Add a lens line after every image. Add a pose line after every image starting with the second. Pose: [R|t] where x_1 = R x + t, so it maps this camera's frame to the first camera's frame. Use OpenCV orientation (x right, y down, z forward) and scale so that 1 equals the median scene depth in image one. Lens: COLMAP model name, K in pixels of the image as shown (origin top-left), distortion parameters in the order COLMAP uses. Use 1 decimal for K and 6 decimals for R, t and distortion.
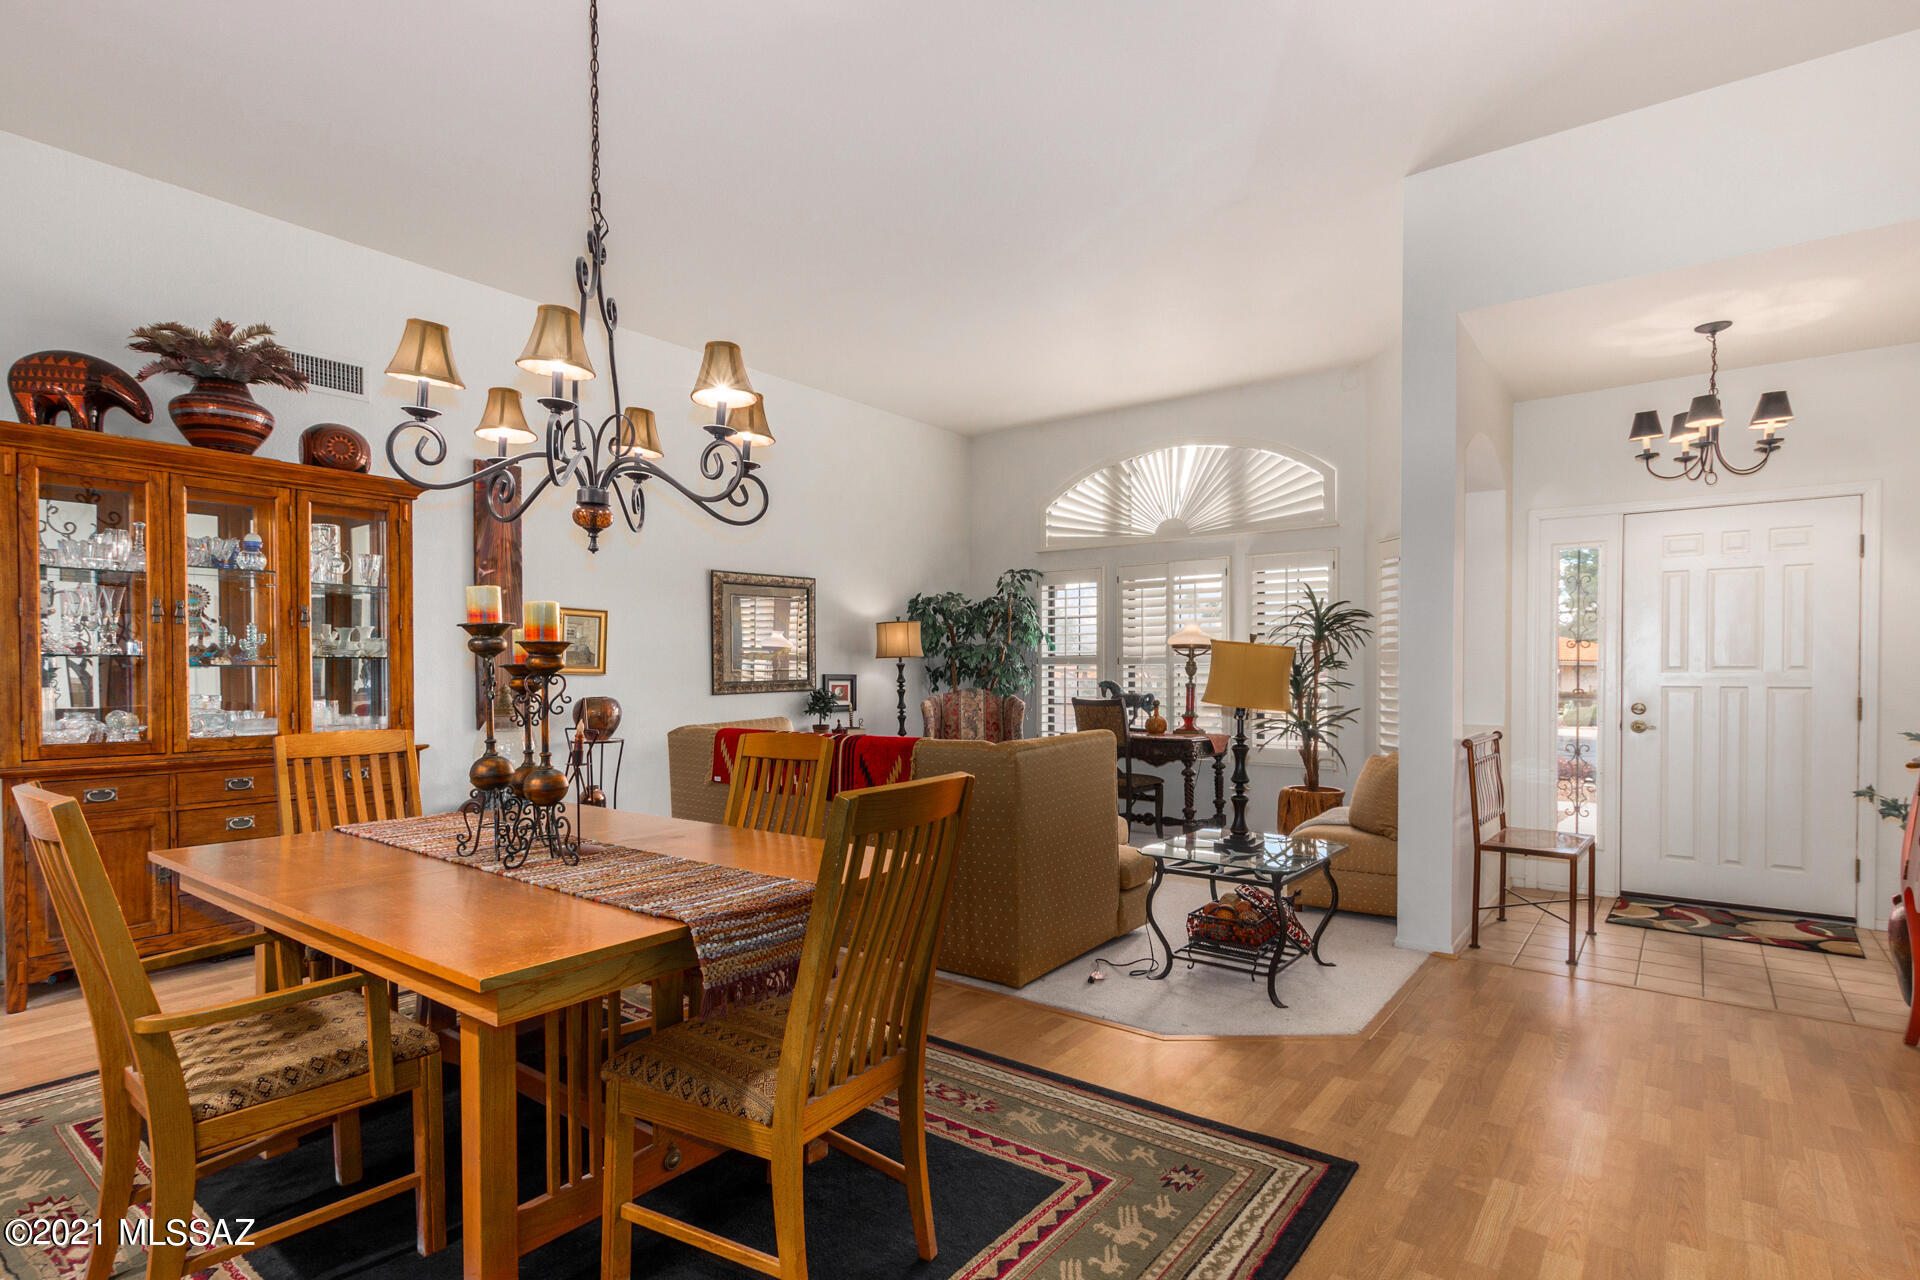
lens RADIAL K [[919.9, 0, 983.6], [0, 919.9, 685.2], [0, 0, 1]] dist [0.003114, -0.000752]
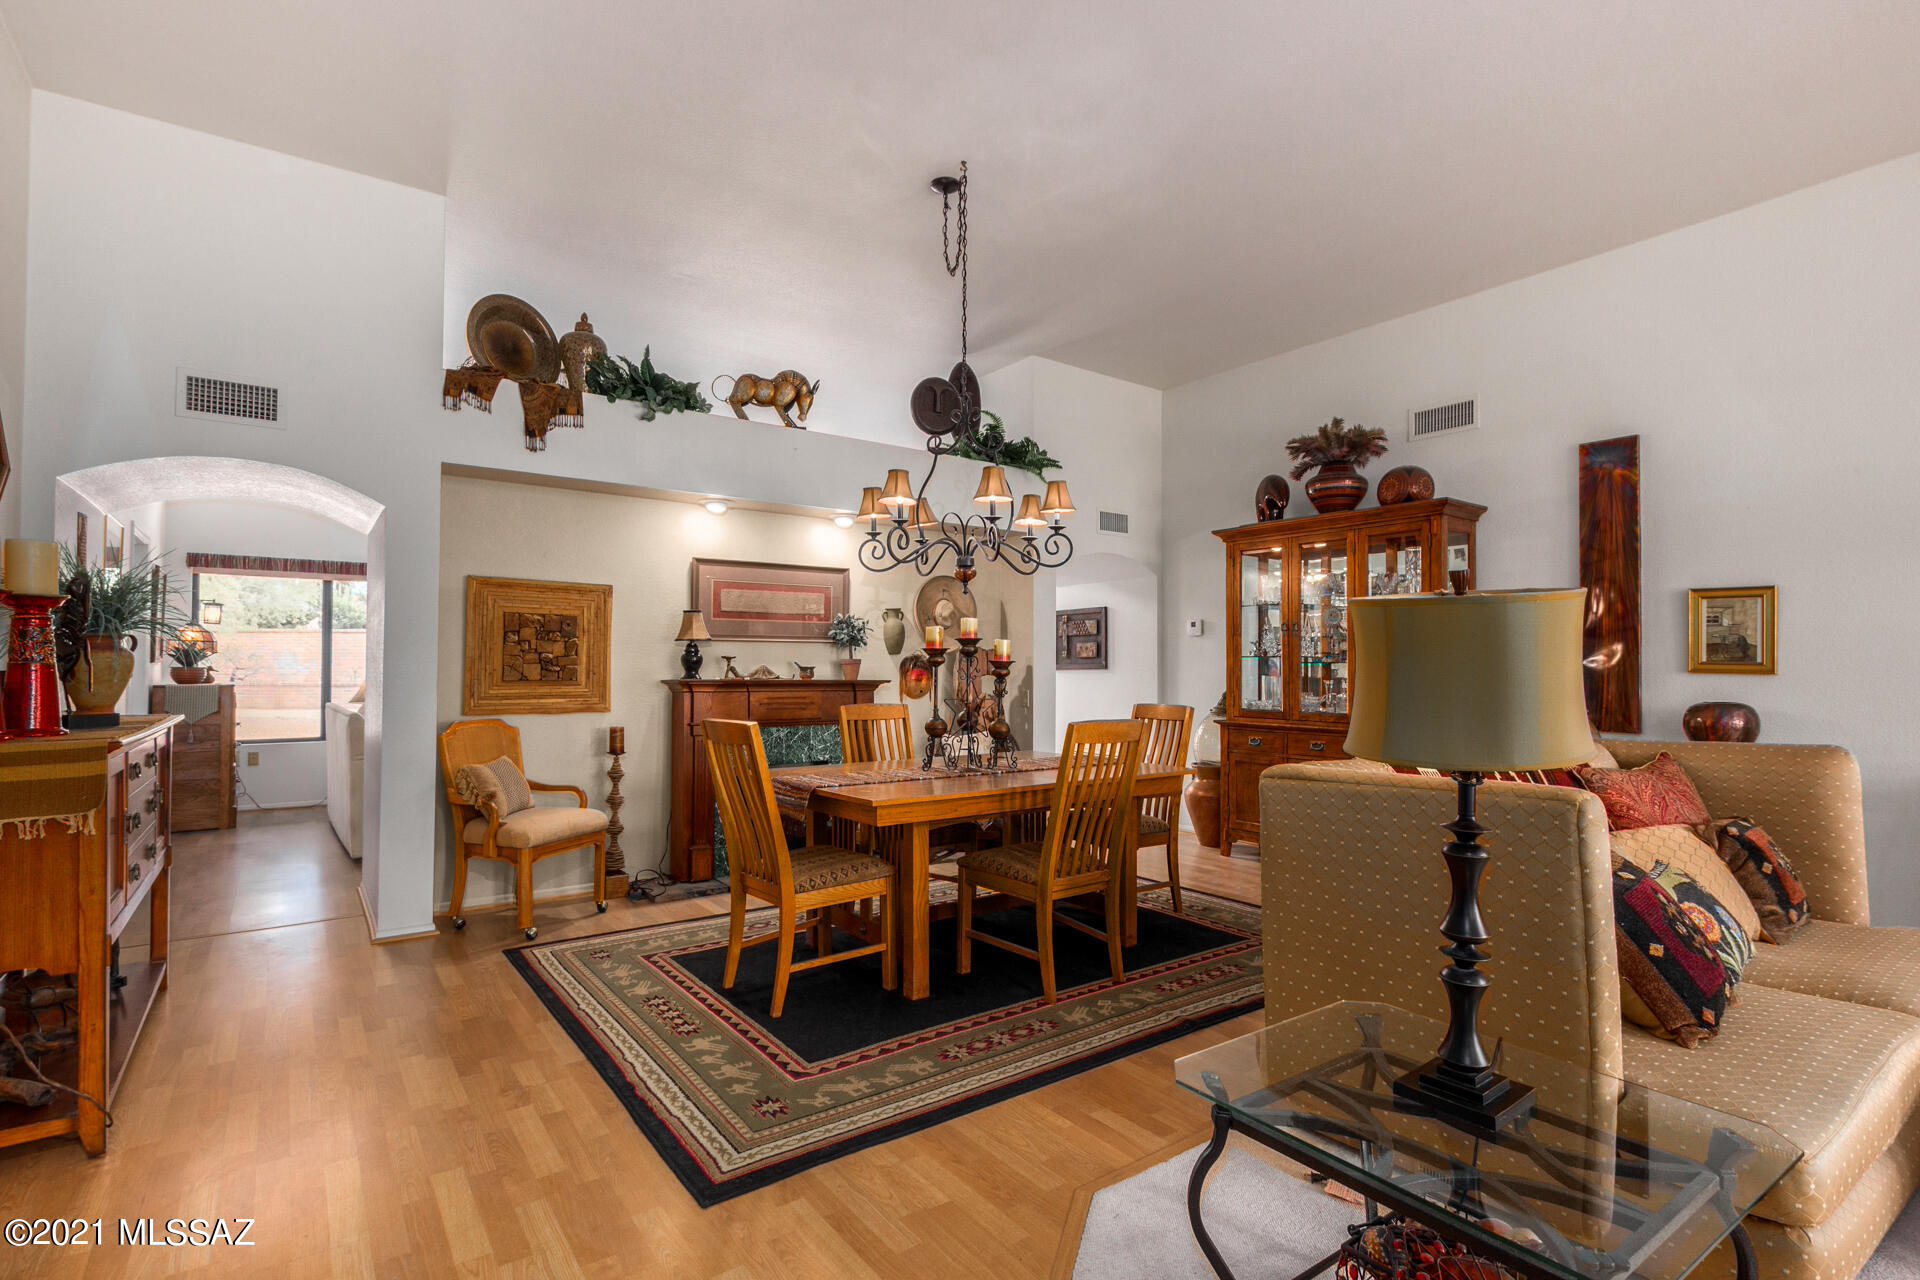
lens RADIAL K [[919.9, 0, 963.6], [0, 919.9, 657.7], [0, 0, 1]] dist [0.003114, -0.000752]
pose [[-0.277804, -0.009309, -0.960593, 0.890848], [-0.019736, 0.999797, -0.003981, -0.015893], [0.960435, 0.017852, -0.277931, 1.094007]]
